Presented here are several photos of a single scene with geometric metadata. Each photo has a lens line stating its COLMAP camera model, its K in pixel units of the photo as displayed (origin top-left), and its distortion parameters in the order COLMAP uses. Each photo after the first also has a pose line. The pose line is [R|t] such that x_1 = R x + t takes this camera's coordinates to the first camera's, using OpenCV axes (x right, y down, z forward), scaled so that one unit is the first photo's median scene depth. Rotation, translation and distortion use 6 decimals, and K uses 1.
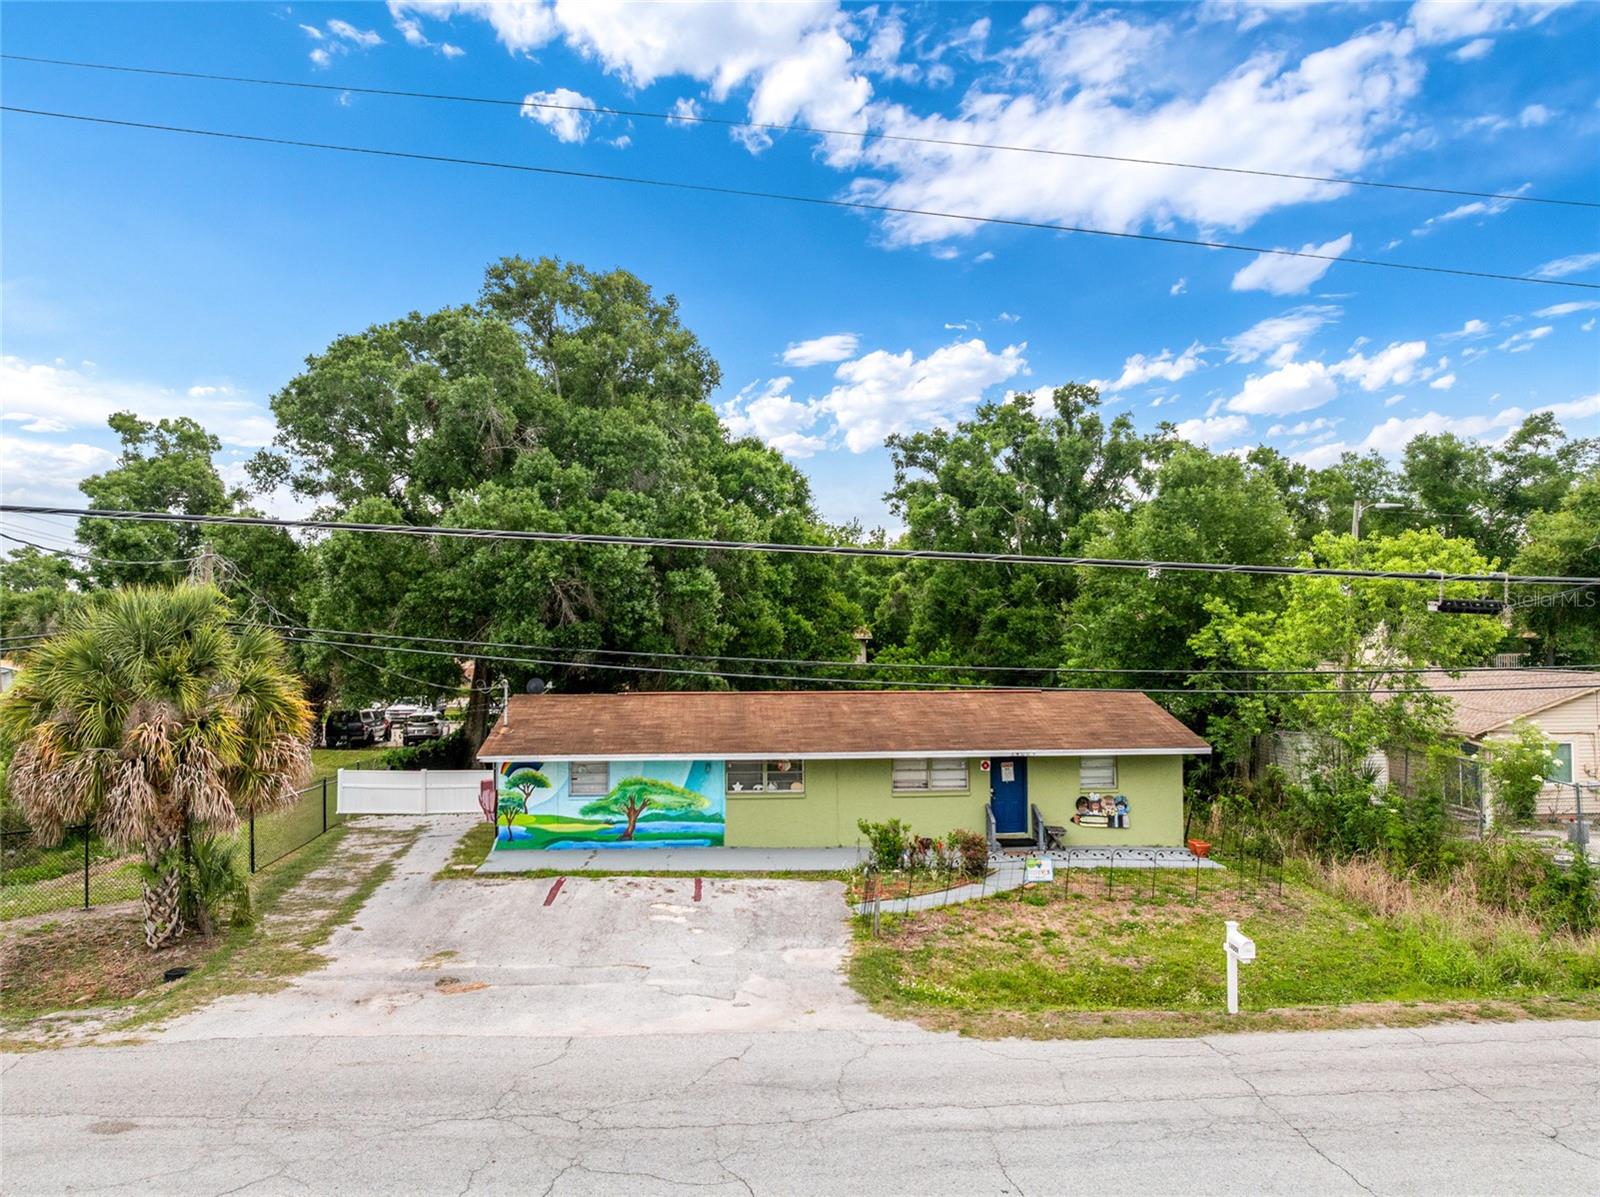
lens RADIAL K [[1125.3, 0, 799.7], [0, 1125.3, 590.7], [0, 0, 1]] dist [-0.030781, 0.002287]
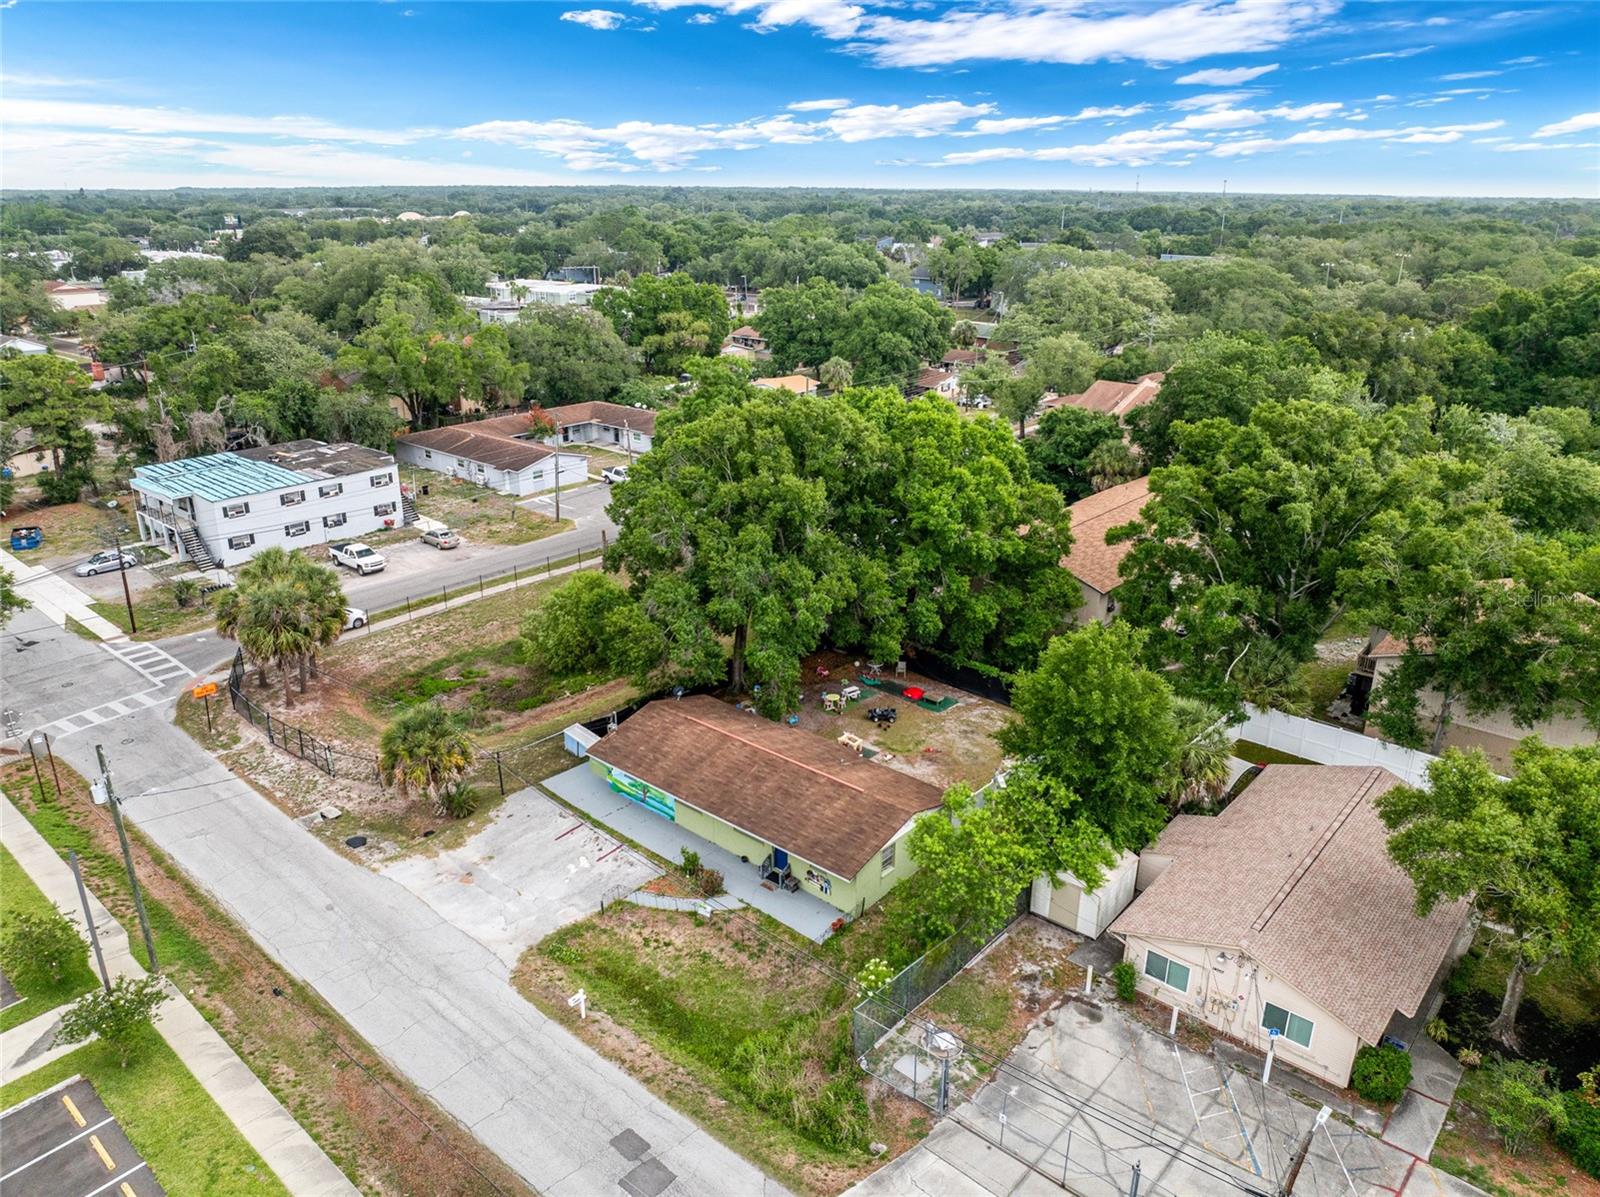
lens RADIAL K [[1125.3, 0, 799.7], [0, 1125.3, 590.7], [0, 0, 1]] dist [-0.030781, 0.002287]
pose [[0.708988, 0.246352, -0.660793, 1.730934], [0.027527, 0.926620, 0.374990, -1.192343], [0.704684, -0.284053, 0.650181, -0.076599]]
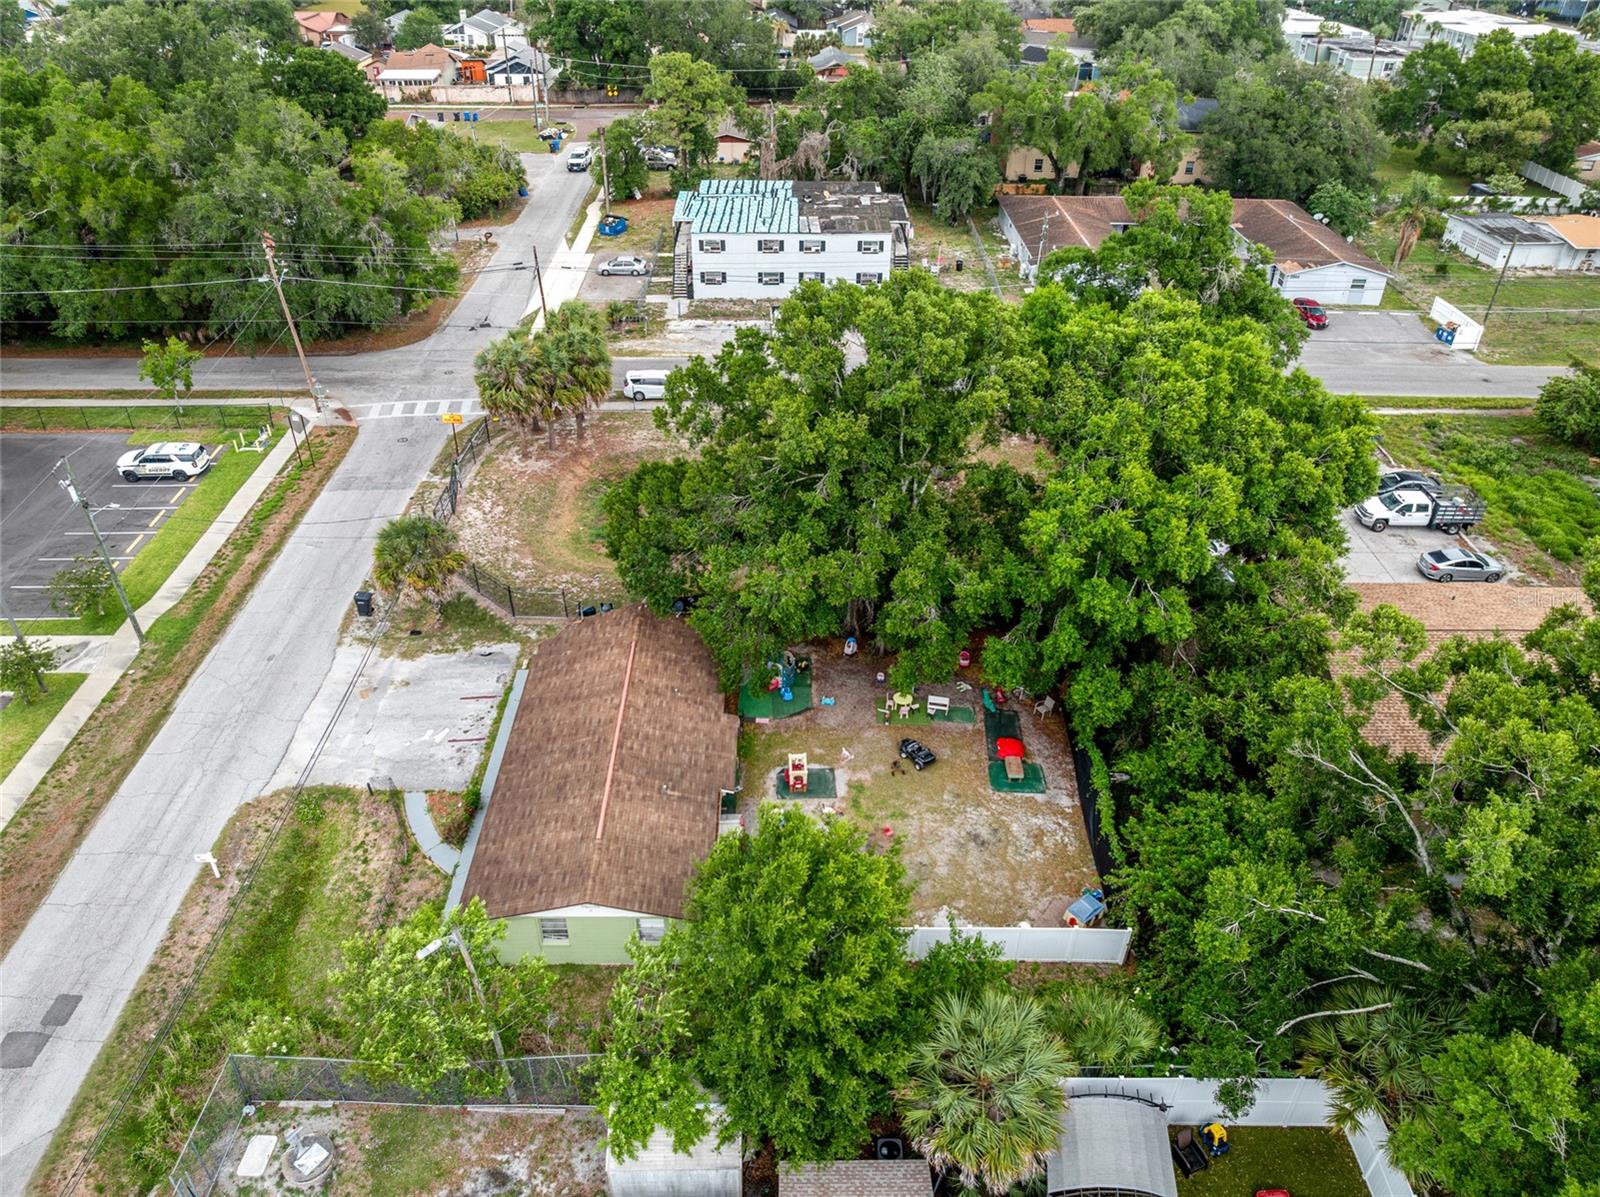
lens RADIAL K [[1125.3, 0, 799.7], [0, 1125.3, 590.7], [0, 0, 1]] dist [-0.030781, 0.002287]
pose [[-0.058549, 0.562509, -0.824715, 1.624925], [0.039172, 0.826791, 0.561144, -1.260964], [0.997516, 0.000549, -0.070443, 1.964080]]
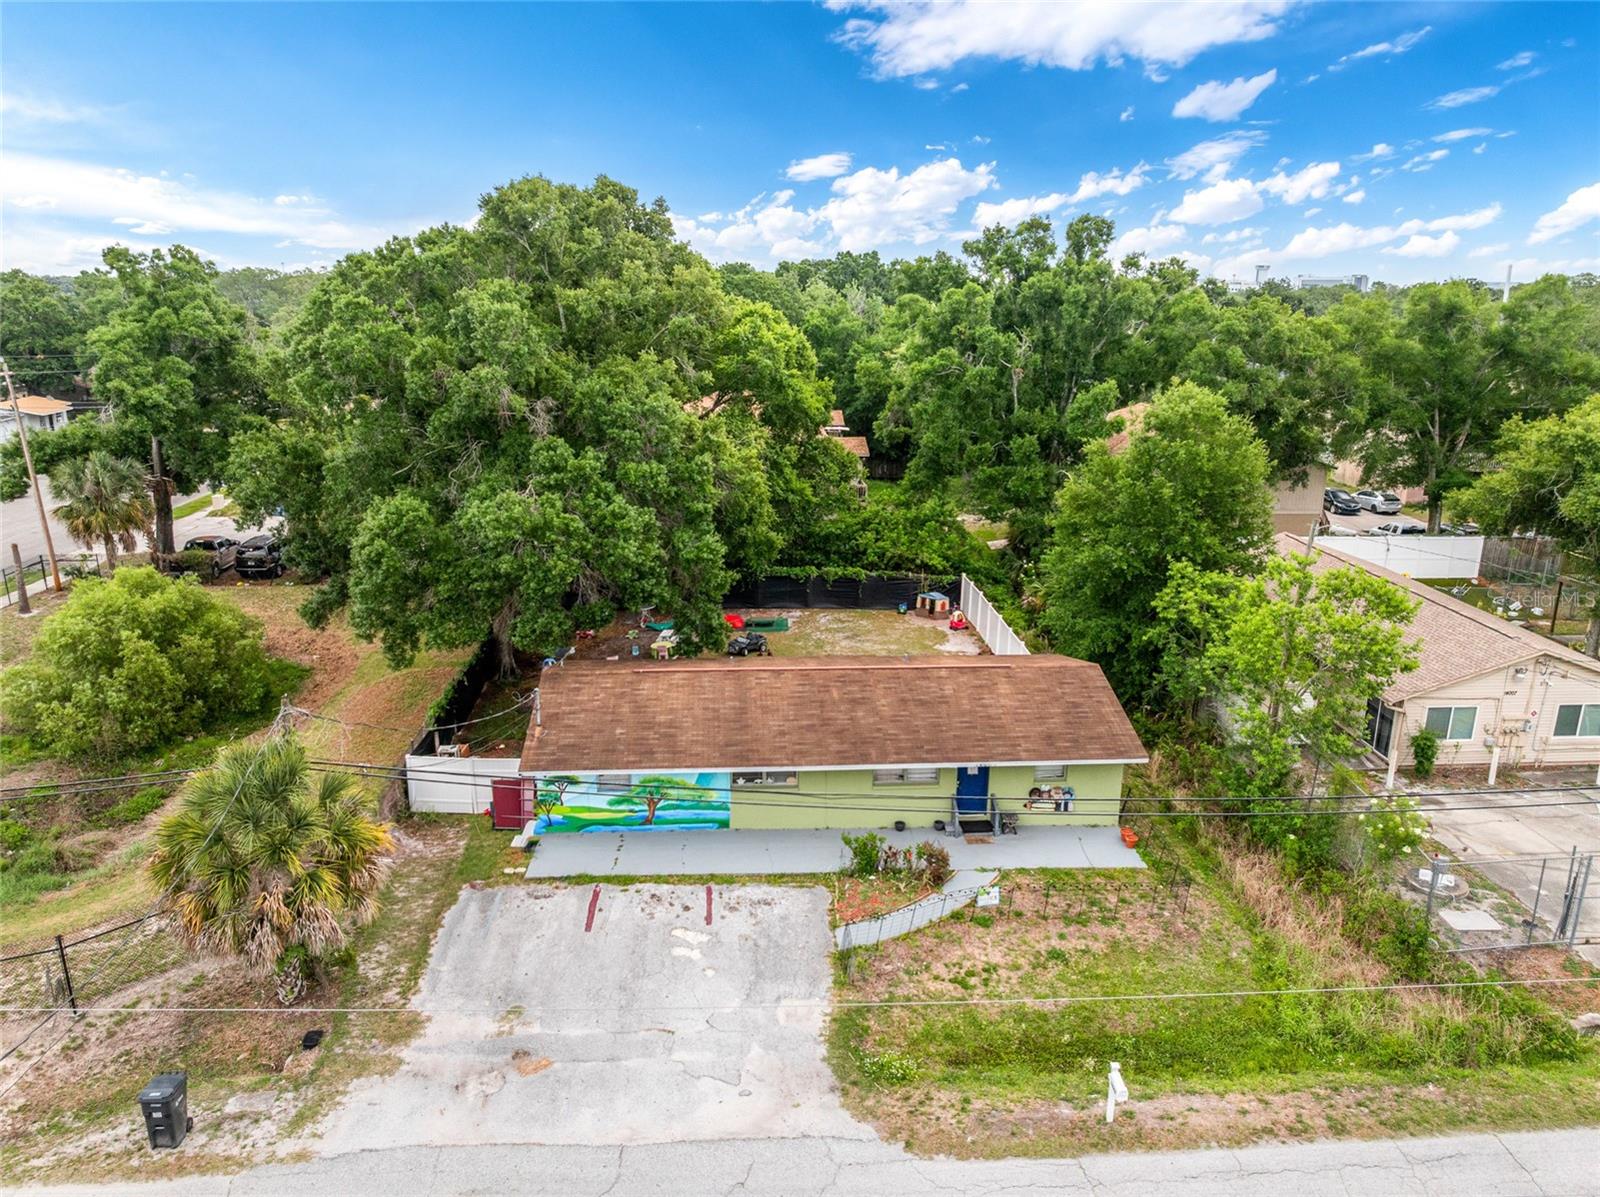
lens RADIAL K [[1116.3, 0, 800.0], [0, 1116.3, 598.5], [0, 0, 1]] dist [-0.029344, -0.005688]
pose [[0.999908, 0.013475, 0.001409, 0.002718], [-0.013233, 0.948992, 0.315021, -0.479945], [0.002907, -0.315011, 0.949084, -0.054519]]
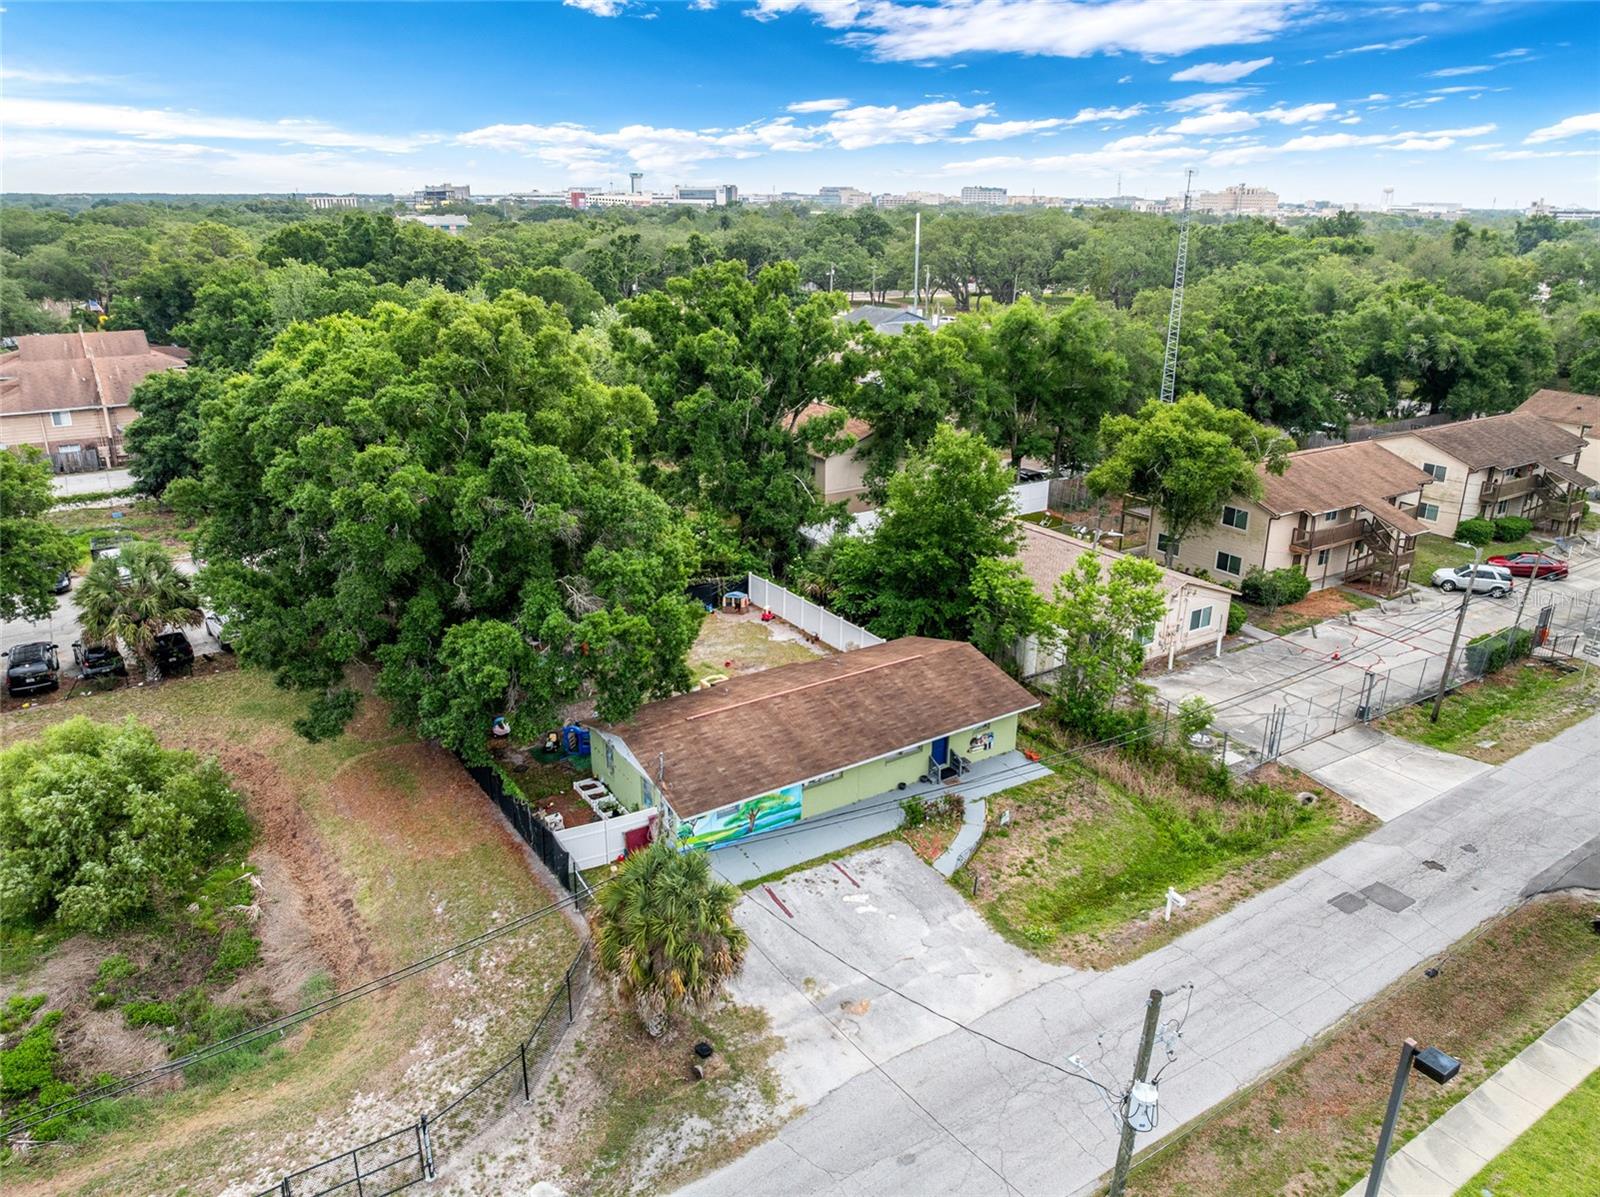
lens RADIAL K [[1111.8, 0, 791.6], [0, 1111.8, 600.9], [0, 0, 1]] dist [-0.031011, 0.003697]
pose [[0.870524, -0.158501, 0.465902, -0.980210], [-0.033579, 0.925377, 0.377557, -0.841149], [-0.490978, -0.344317, 0.800241, -0.197384]]
